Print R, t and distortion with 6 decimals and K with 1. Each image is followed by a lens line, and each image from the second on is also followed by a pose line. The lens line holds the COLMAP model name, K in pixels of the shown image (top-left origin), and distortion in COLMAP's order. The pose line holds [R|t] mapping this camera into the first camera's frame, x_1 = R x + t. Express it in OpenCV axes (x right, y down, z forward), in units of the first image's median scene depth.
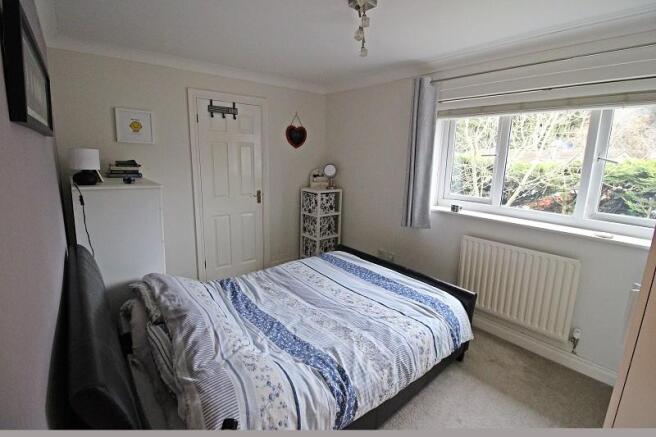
lens RADIAL K [[305.9, 0, 331.1], [0, 305.9, 213.4], [0, 0, 1]] dist [0.004576, -0.013610]
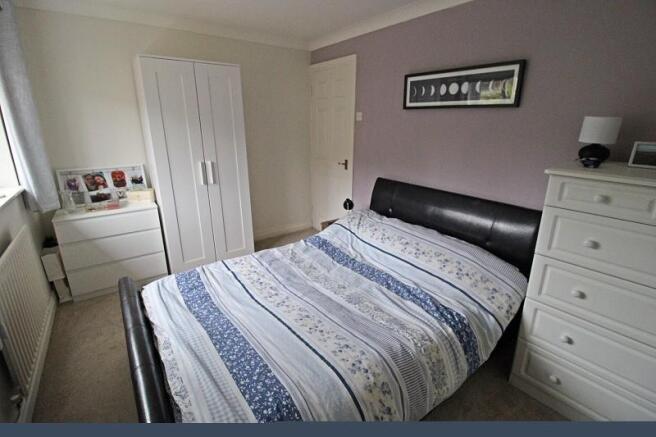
lens RADIAL K [[305.9, 0, 331.1], [0, 305.9, 213.4], [0, 0, 1]] dist [0.004576, -0.013610]
pose [[-0.997622, -0.030536, 0.061793, -0.150184], [0.001942, 0.883699, 0.468052, -0.310146], [-0.068899, 0.467058, -0.881538, 1.676713]]
